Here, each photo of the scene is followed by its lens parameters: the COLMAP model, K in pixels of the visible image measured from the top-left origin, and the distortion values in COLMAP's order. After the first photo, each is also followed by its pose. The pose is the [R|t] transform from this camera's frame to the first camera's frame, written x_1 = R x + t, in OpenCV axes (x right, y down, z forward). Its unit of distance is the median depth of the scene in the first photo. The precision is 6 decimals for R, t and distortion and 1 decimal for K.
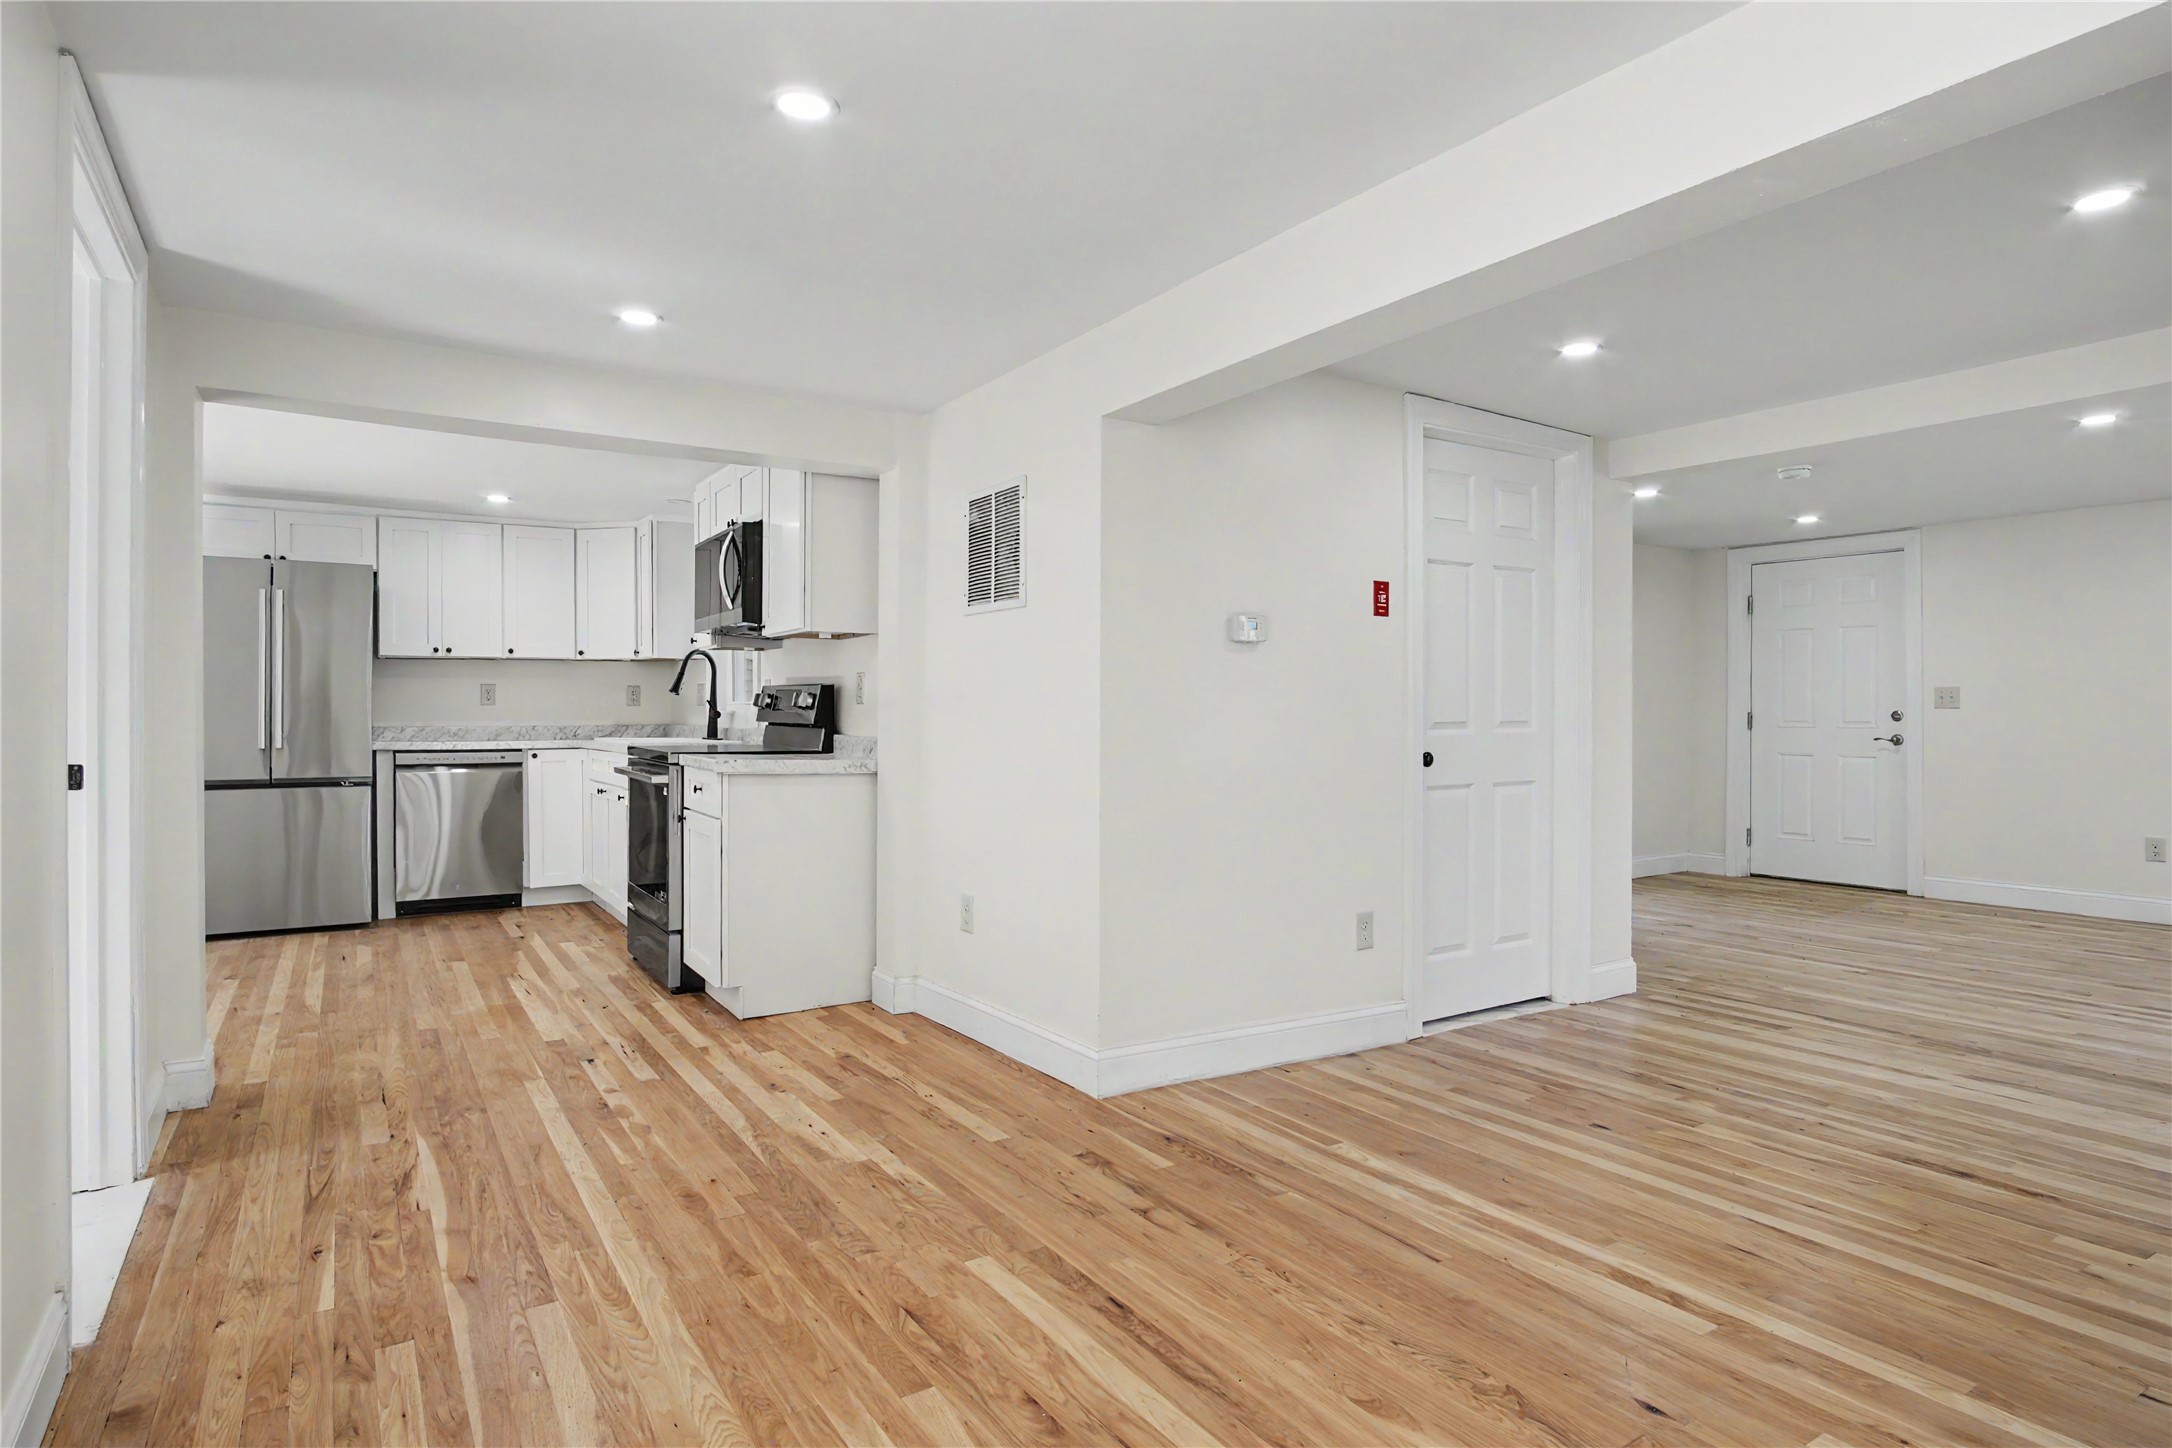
lens RADIAL K [[1161.1, 0, 1050.3], [0, 1161.1, 710.5], [0, 0, 1]] dist [-0.022491, 0.002704]
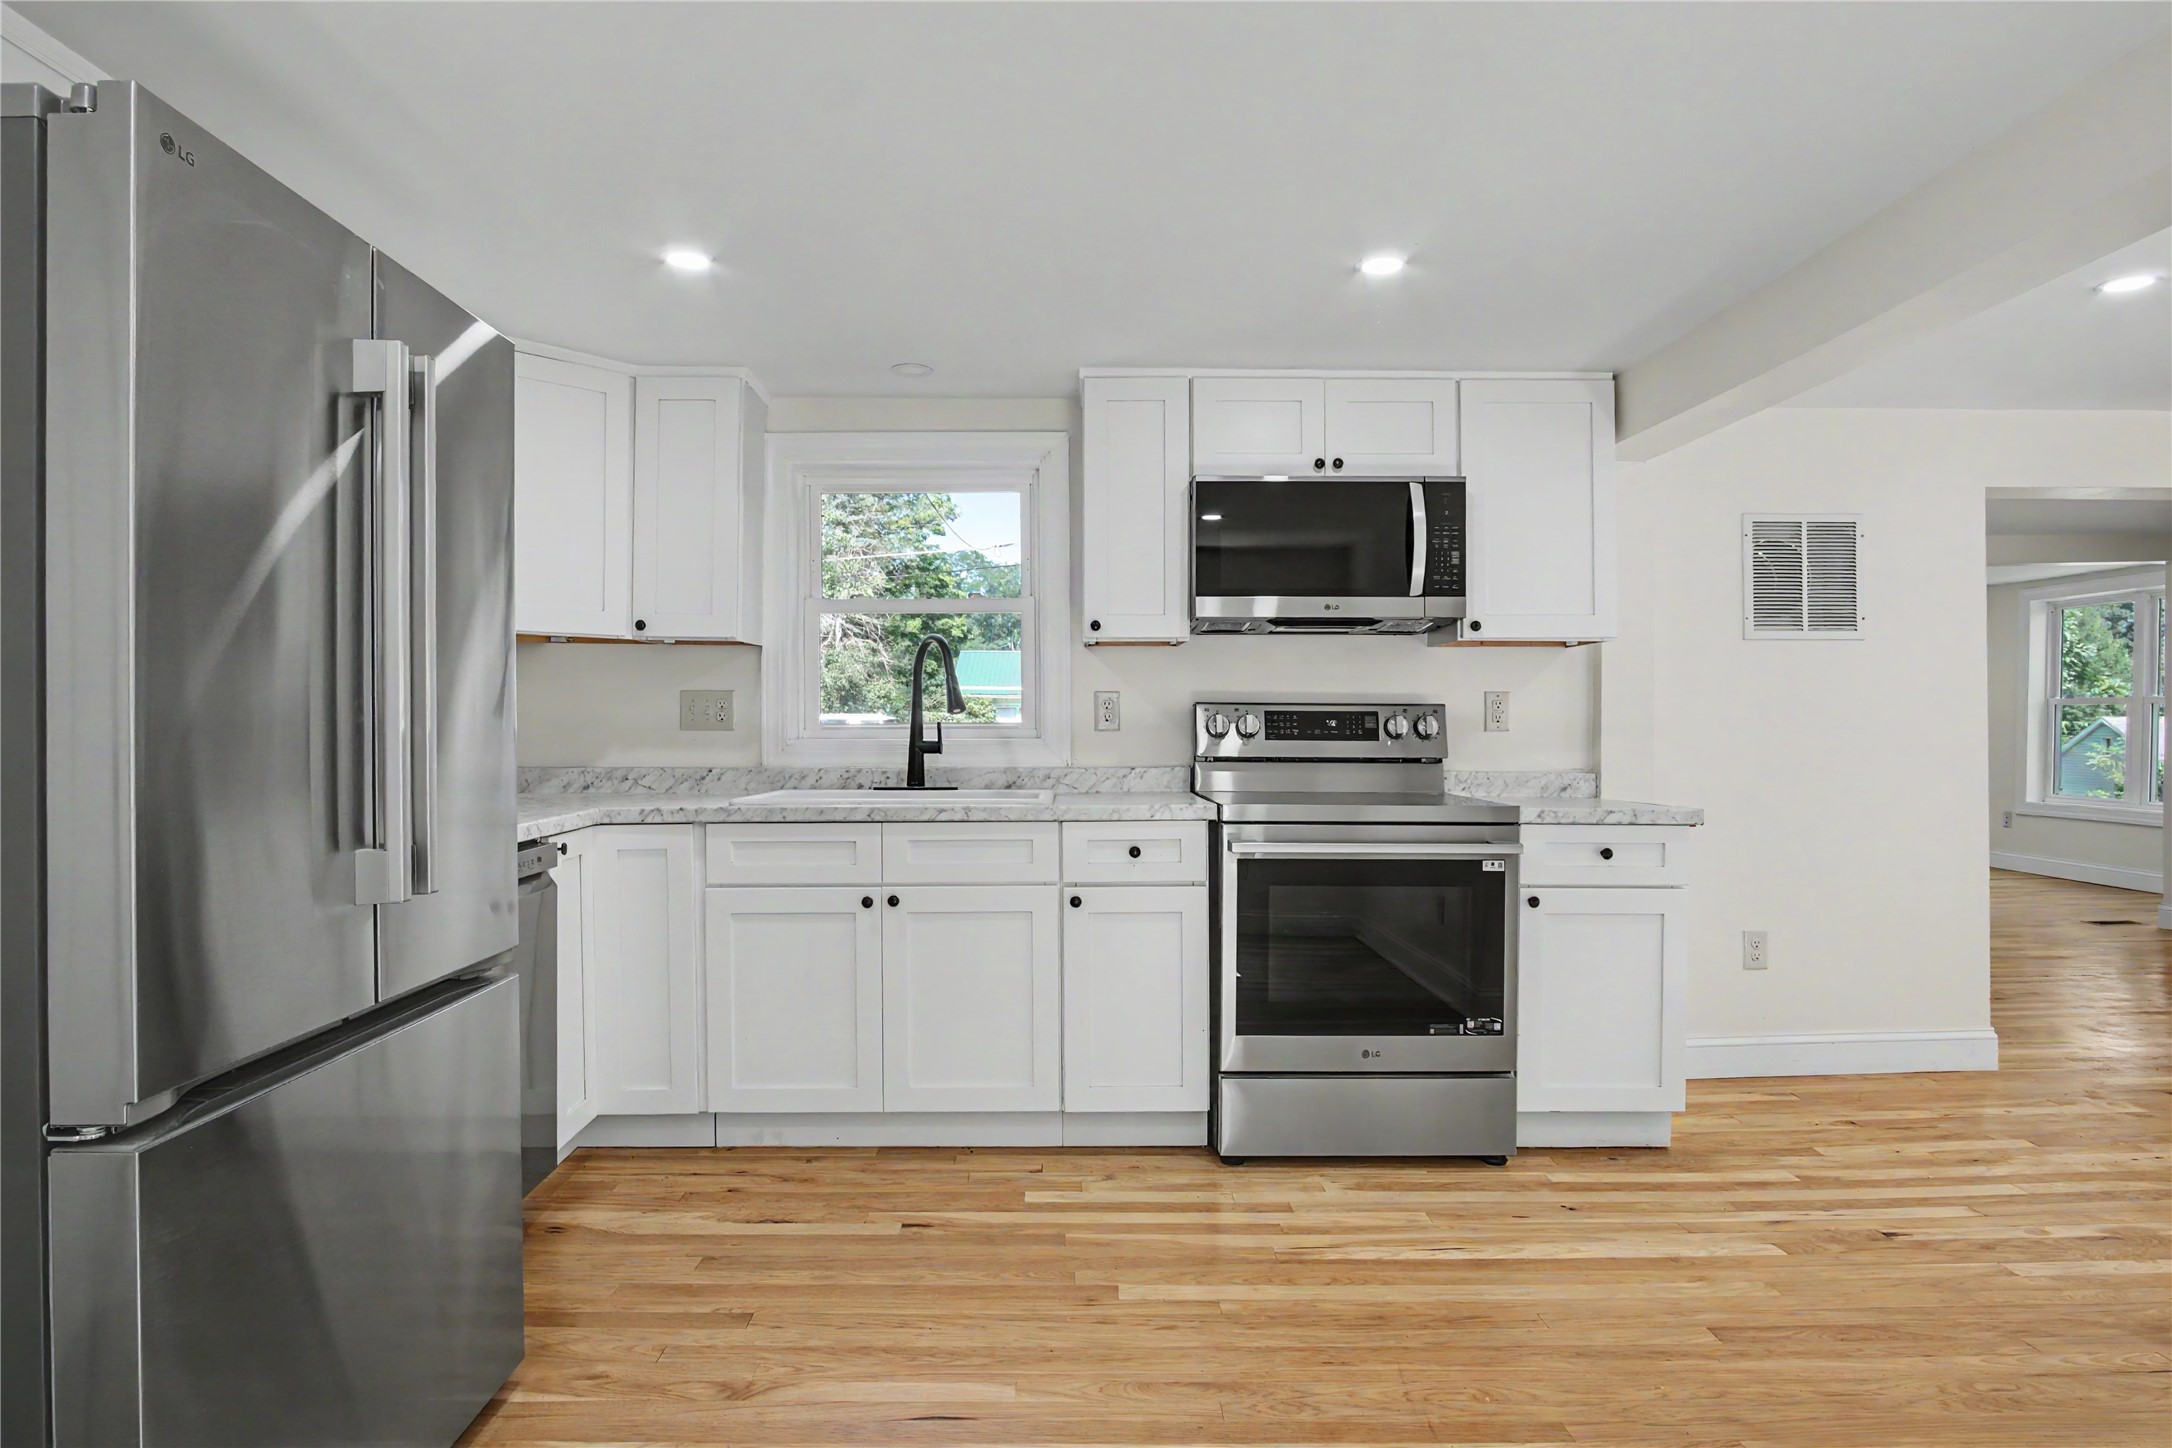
lens RADIAL K [[1161.1, 0, 1062.5], [0, 1161.1, 723.9], [0, 0, 1]] dist [-0.022491, 0.002704]
pose [[0.518720, -0.005624, 0.854926, -0.782970], [0.000191, 0.999979, 0.006462, -0.012244], [-0.854944, -0.003188, 0.518710, 0.659032]]
